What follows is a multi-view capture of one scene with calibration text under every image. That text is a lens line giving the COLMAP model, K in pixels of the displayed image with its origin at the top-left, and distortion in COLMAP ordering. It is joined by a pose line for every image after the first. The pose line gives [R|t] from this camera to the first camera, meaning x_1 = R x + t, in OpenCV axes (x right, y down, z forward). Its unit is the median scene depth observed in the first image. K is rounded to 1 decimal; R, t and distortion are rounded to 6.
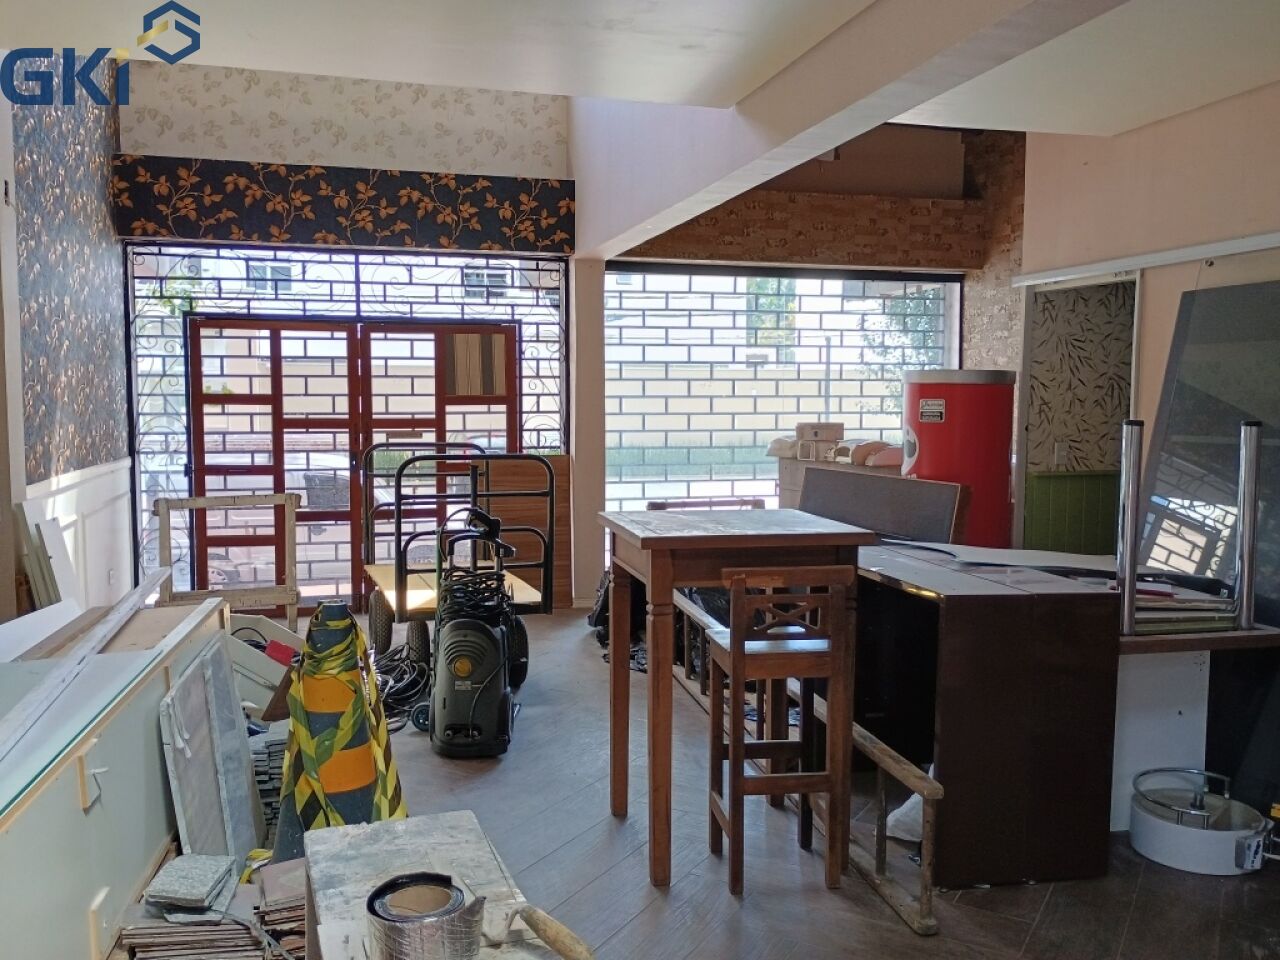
lens RADIAL K [[1086.7, 0, 640.0], [0, 1086.7, 480.0], [0, 0, 1]] dist [0.044401, -0.059089]
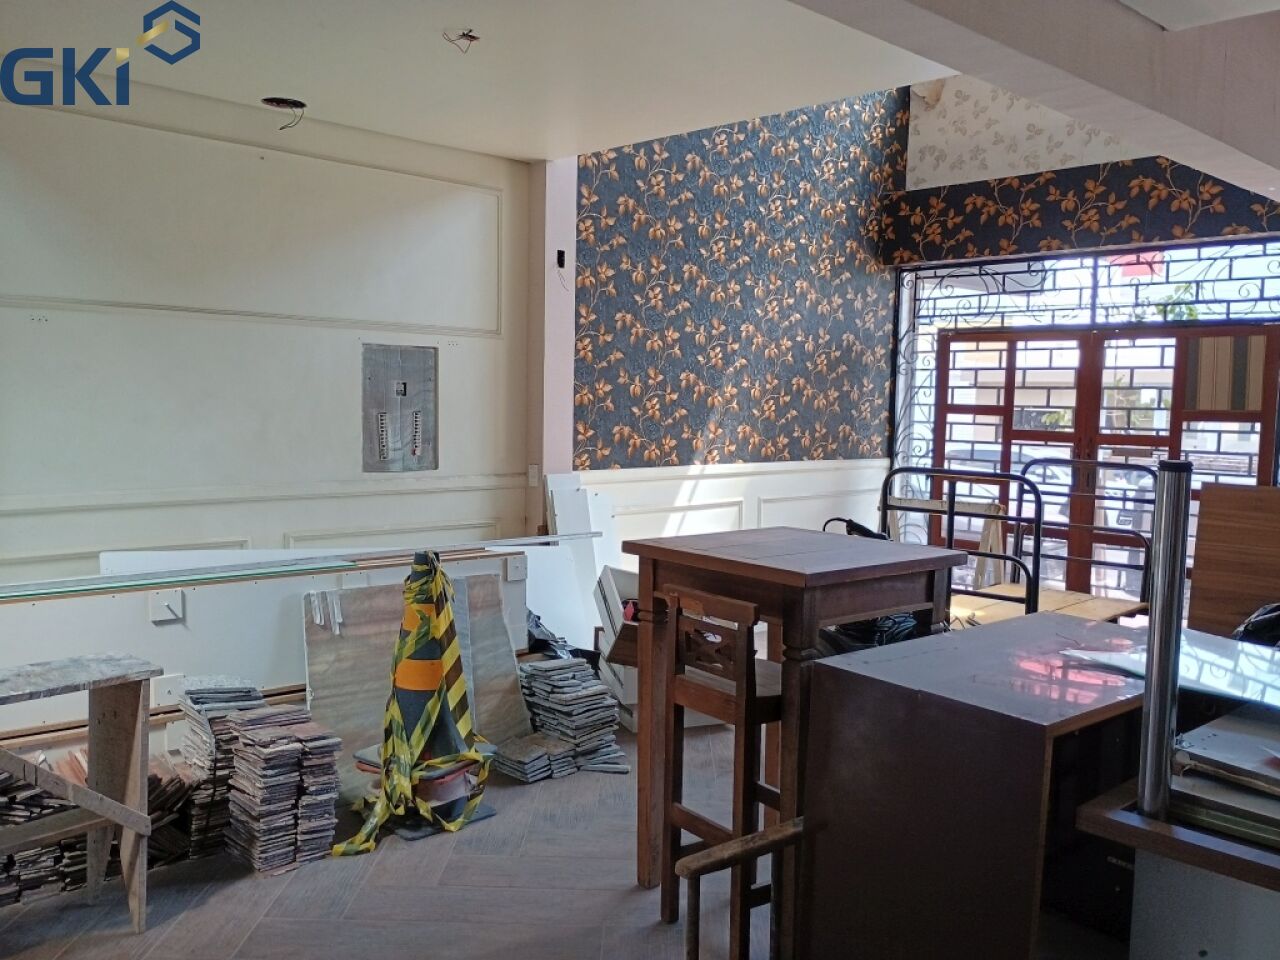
lens RADIAL K [[1115.6, 0, 640.0], [0, 1115.6, 480.0], [0, 0, 1]] dist [0.065170, -0.072255]
pose [[0.467595, 0.075376, -0.880723, 0.426580], [-0.086088, 0.995504, 0.039493, -0.022163], [0.879740, 0.057353, 0.471982, 0.218435]]
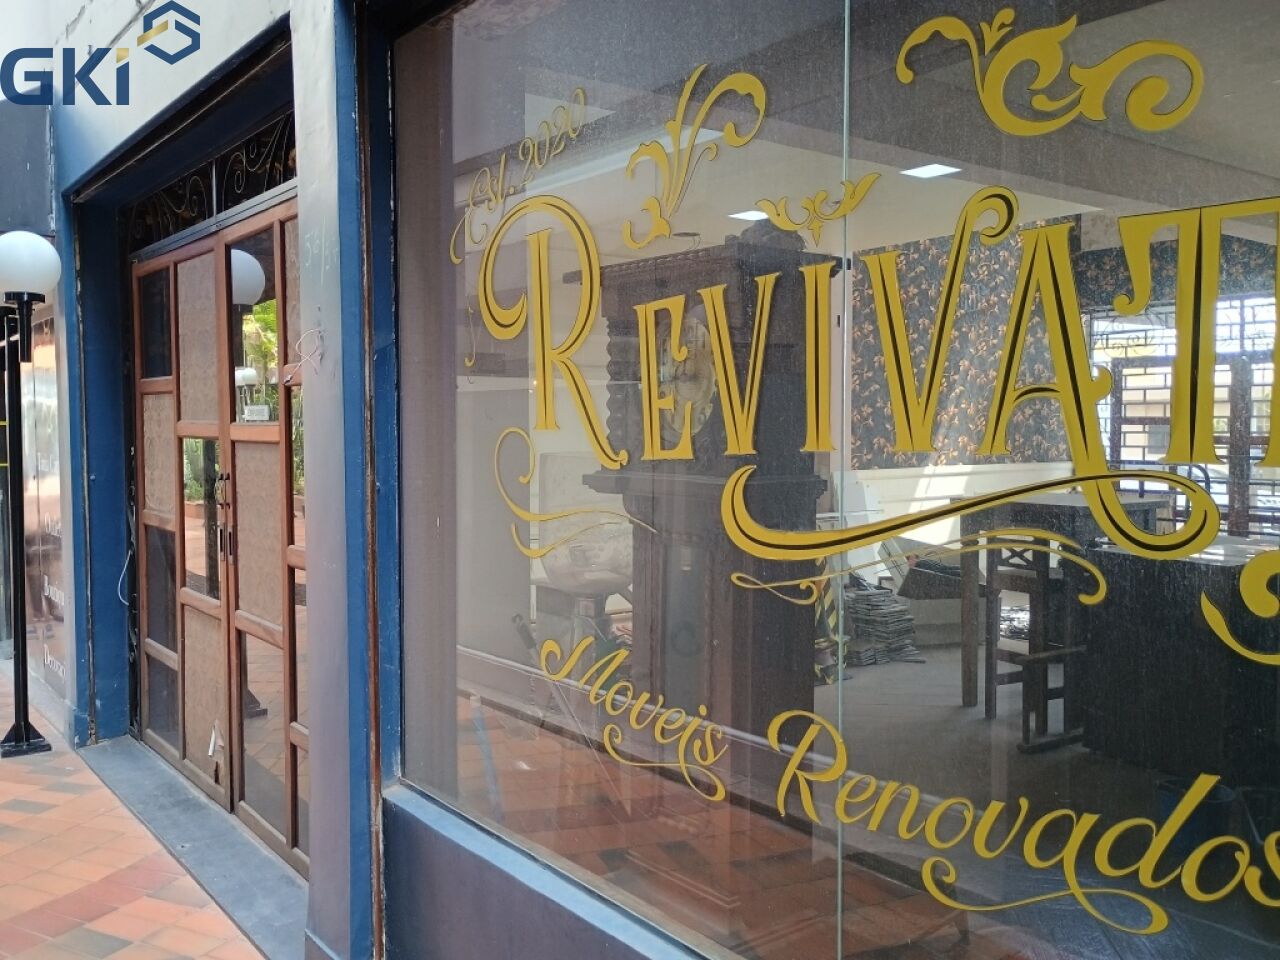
lens RADIAL K [[1117.3, 0, 638.1], [0, 1117.3, 463.1], [0, 0, 1]] dist [0.085388, -0.074276]
pose [[0.369022, 0.030204, -0.928930, 0.671383], [-0.065278, 0.997846, 0.006512, 0.007195], [0.927126, 0.058236, 0.370198, -0.066656]]
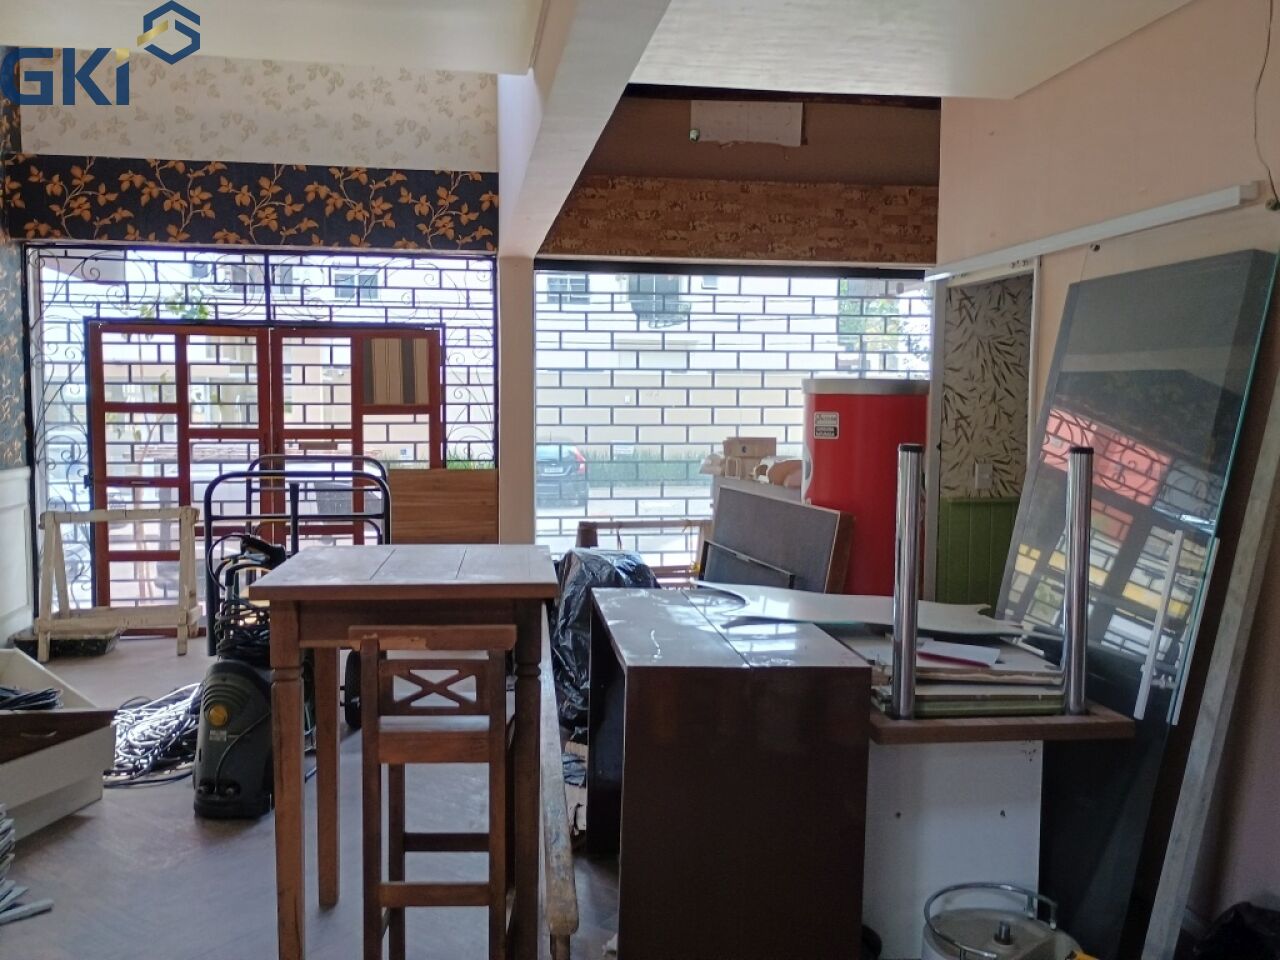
lens RADIAL K [[1086.7, 0, 640.0], [0, 1086.7, 480.0], [0, 0, 1]] dist [0.044401, -0.059089]
pose [[0.993362, 0.011376, -0.114465, 0.174424], [-0.011982, 0.999918, -0.004605, -0.011598], [0.114404, 0.005946, 0.993417, 0.100438]]
